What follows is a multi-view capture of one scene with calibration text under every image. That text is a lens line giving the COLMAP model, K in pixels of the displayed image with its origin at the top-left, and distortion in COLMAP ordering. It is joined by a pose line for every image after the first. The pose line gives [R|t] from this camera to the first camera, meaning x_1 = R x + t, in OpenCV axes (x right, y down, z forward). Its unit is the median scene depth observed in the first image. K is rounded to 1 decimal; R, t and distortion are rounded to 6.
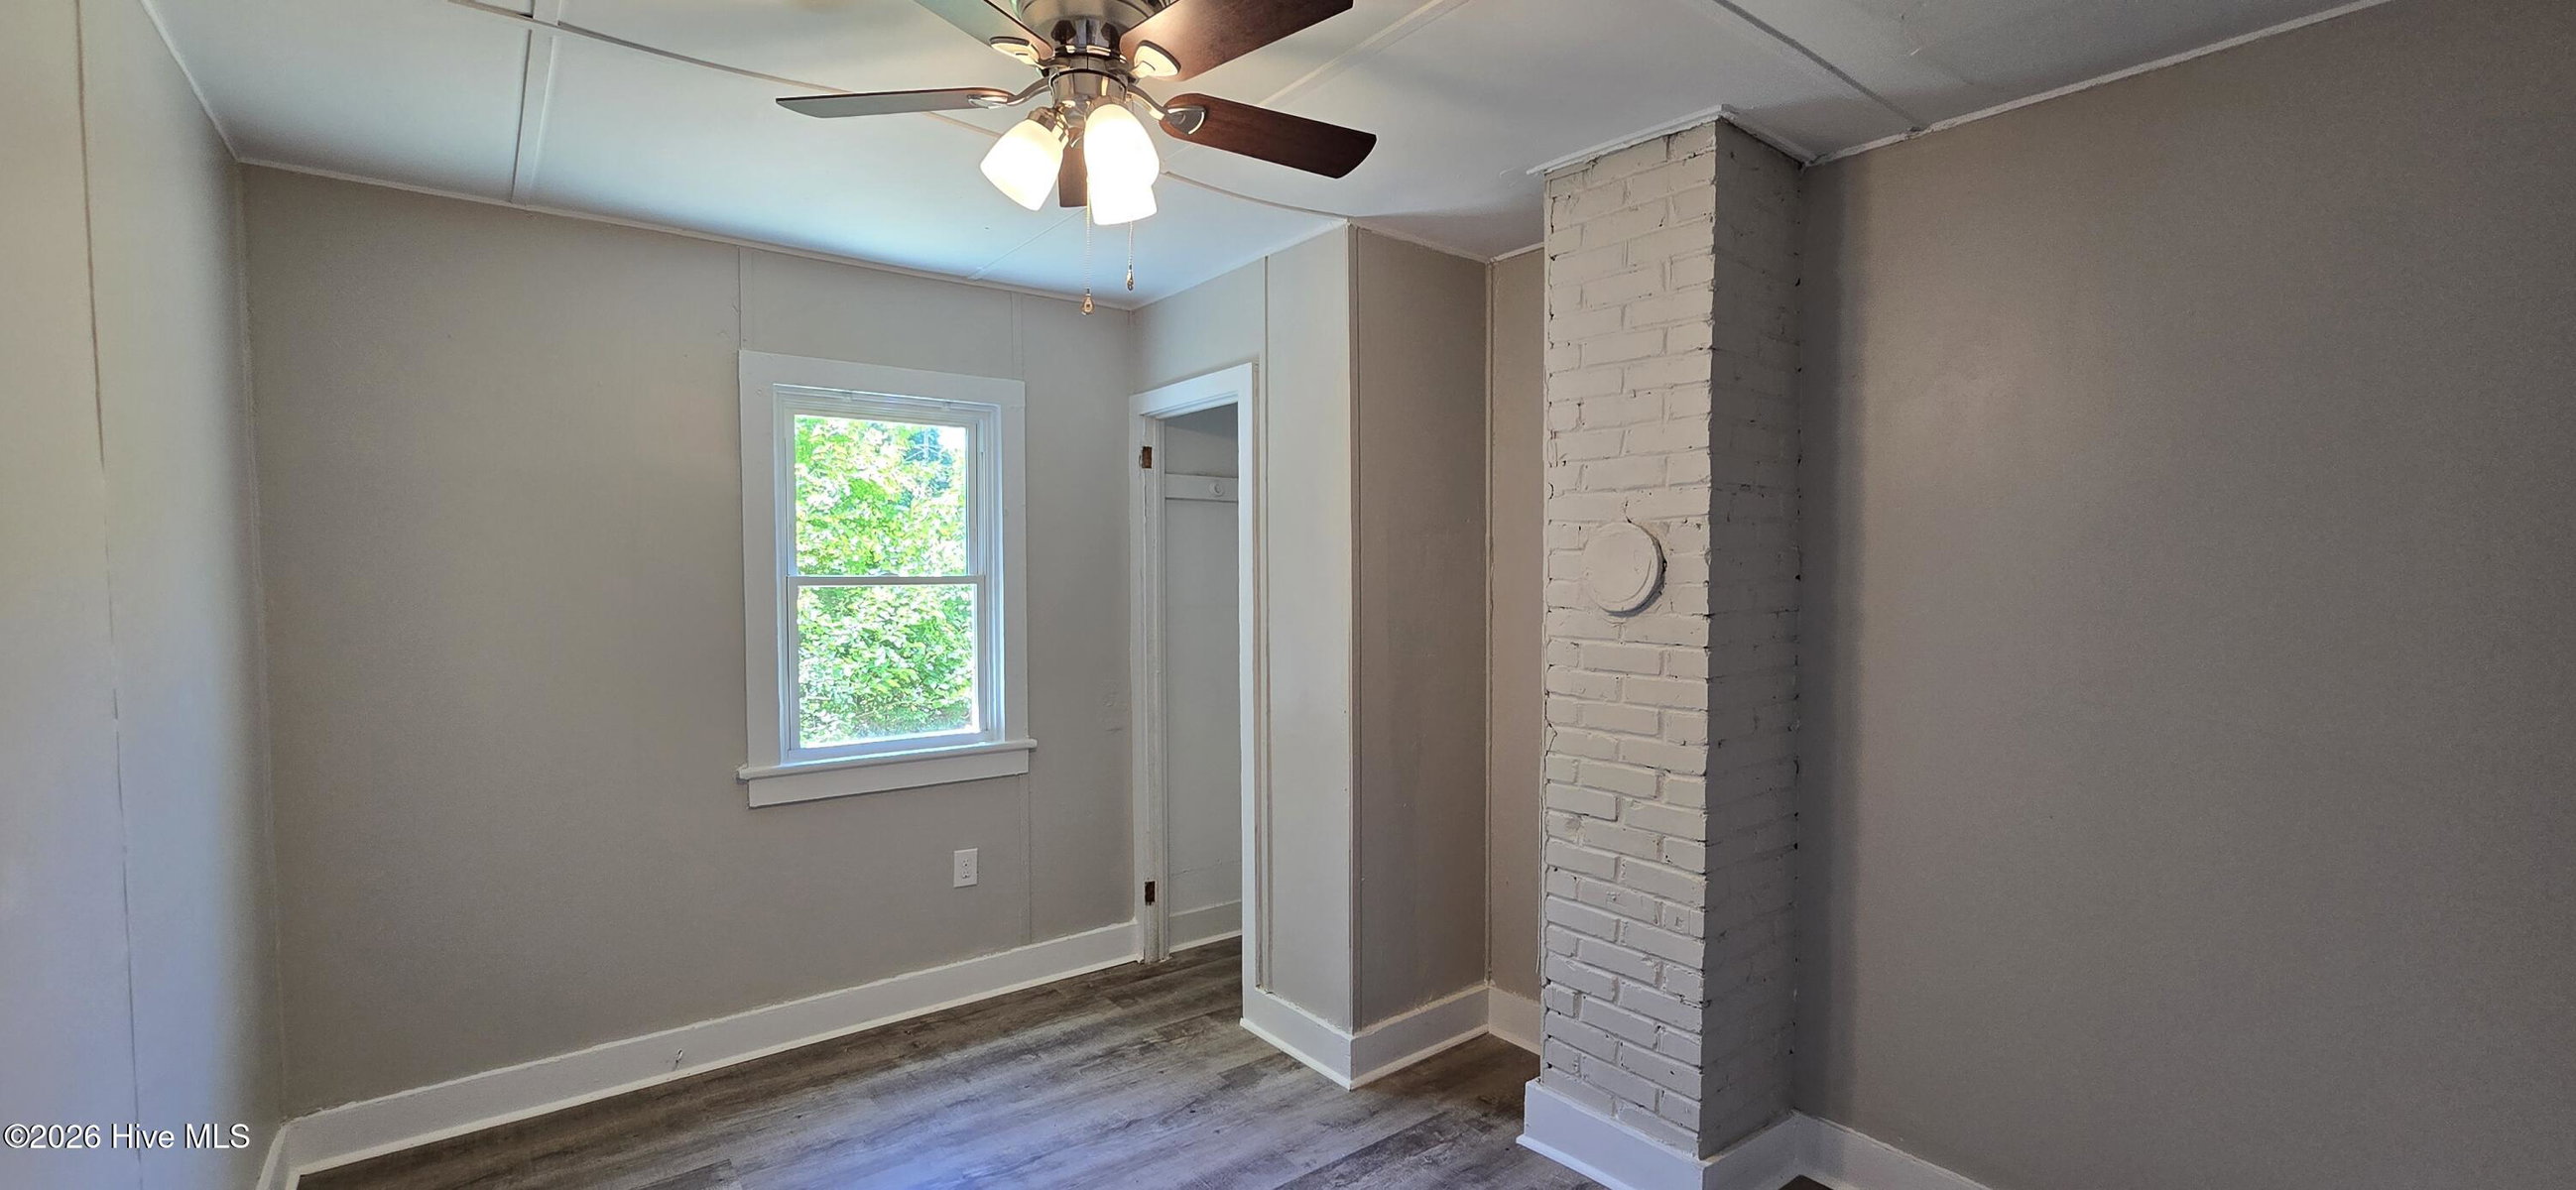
lens RADIAL K [[1051.9, 0, 1280.3], [0, 1051.9, 594.9], [0, 0, 1]] dist [-0.000388, 0.000076]
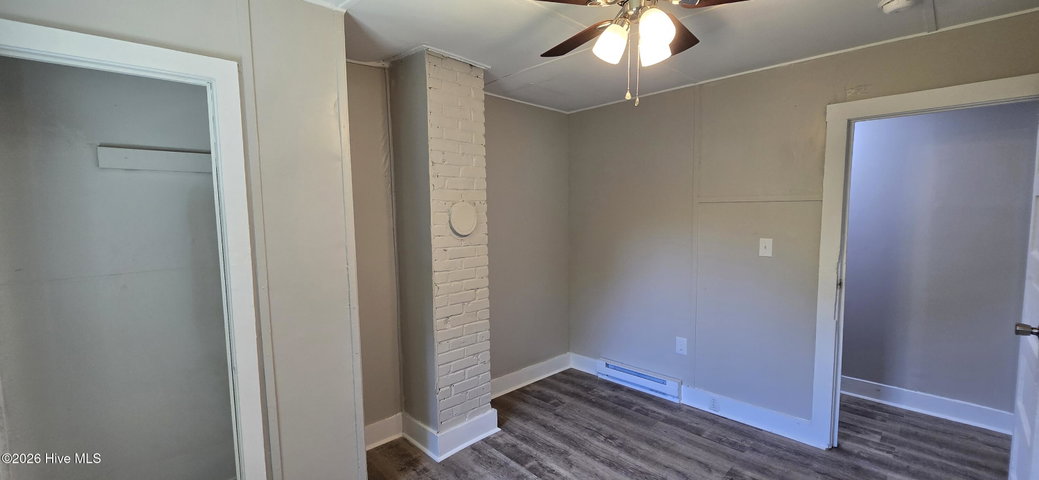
lens RADIAL K [[424.3, 0, 516.5], [0, 424.3, 241.7], [0, 0, 1]] dist [-0.000388, 0.000076]
pose [[-0.106634, -0.068452, 0.991939, -0.736264], [0.043070, 0.996373, 0.073388, -0.039647], [-0.993365, 0.050548, -0.103299, 0.934810]]
